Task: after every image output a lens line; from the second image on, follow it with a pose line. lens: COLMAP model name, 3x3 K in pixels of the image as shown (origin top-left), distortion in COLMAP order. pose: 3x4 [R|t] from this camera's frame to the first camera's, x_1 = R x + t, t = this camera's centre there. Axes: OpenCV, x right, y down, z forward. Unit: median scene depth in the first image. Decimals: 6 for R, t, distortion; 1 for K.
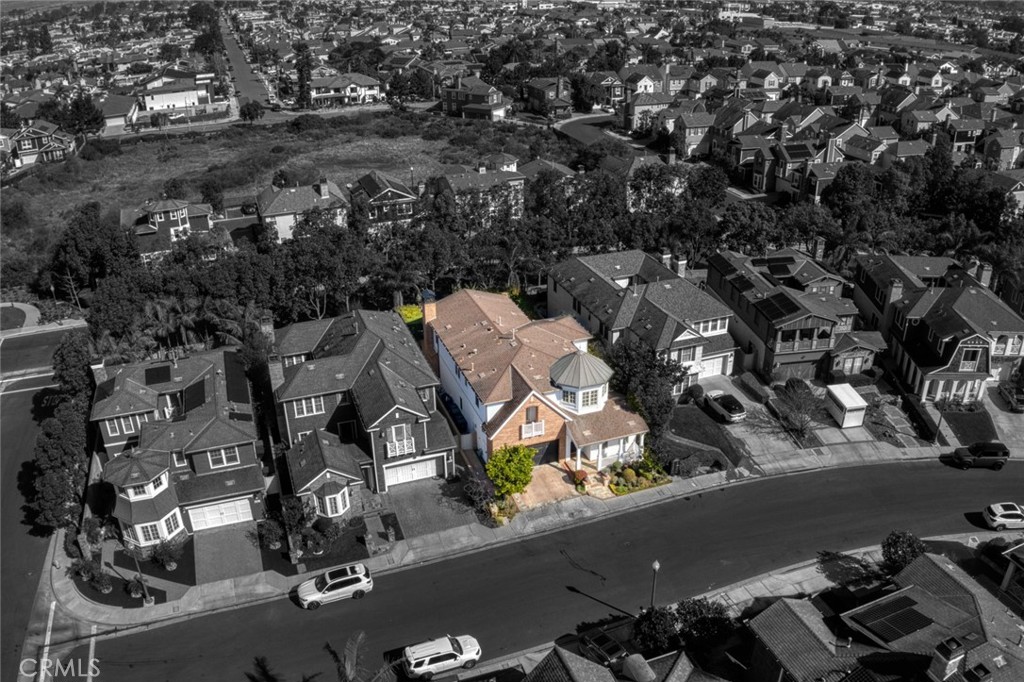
lens RADIAL K [[803.9, 0, 512.0], [0, 803.9, 341.0], [0, 0, 1]] dist [-0.185918, 0.014167]
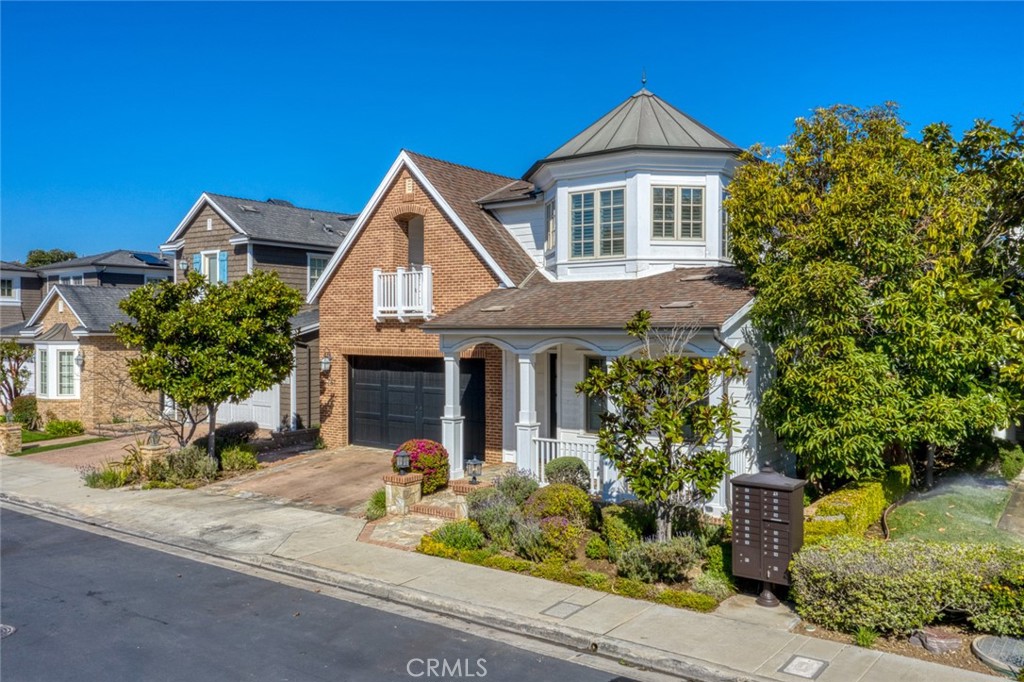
lens RADIAL K [[806.6, 0, 512.0], [0, 806.6, 341.0], [0, 0, 1]] dist [0.028188, -0.061920]
pose [[0.557515, 0.020762, -0.829907, 0.303594], [-0.372864, 0.899443, -0.227981, 0.177906], [0.741721, 0.436545, 0.509194, 0.857631]]
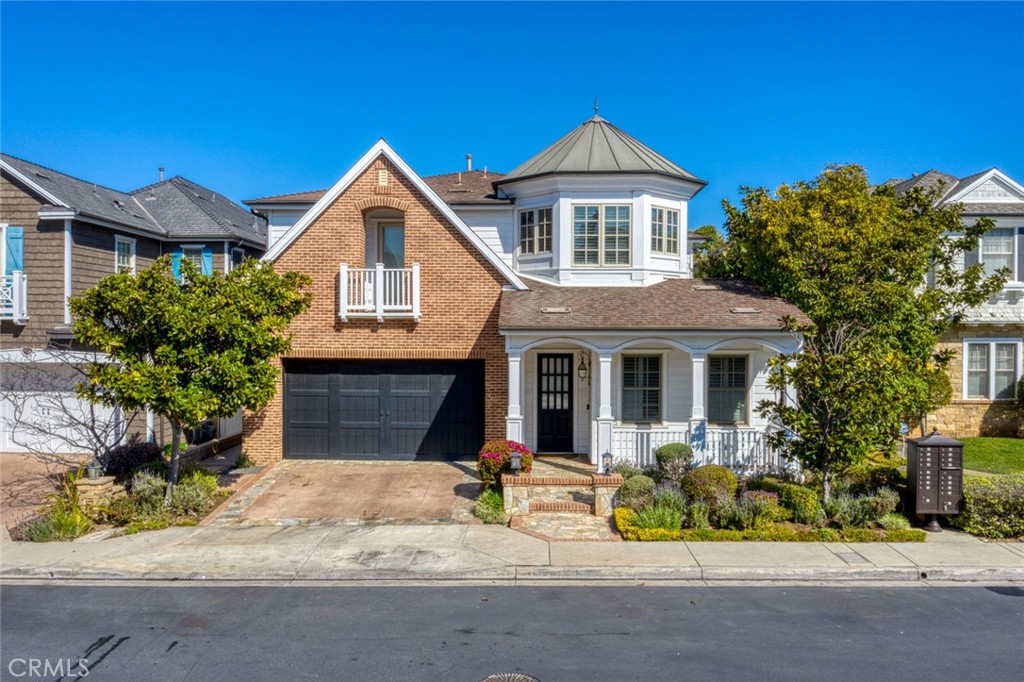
lens RADIAL K [[806.6, 0, 512.0], [0, 806.6, 341.0], [0, 0, 1]] dist [0.028188, -0.061920]
pose [[0.929099, 0.017523, -0.369415, 0.176100], [-0.174996, 0.900807, -0.397395, 0.229635], [0.325808, 0.433866, 0.840006, 0.755717]]
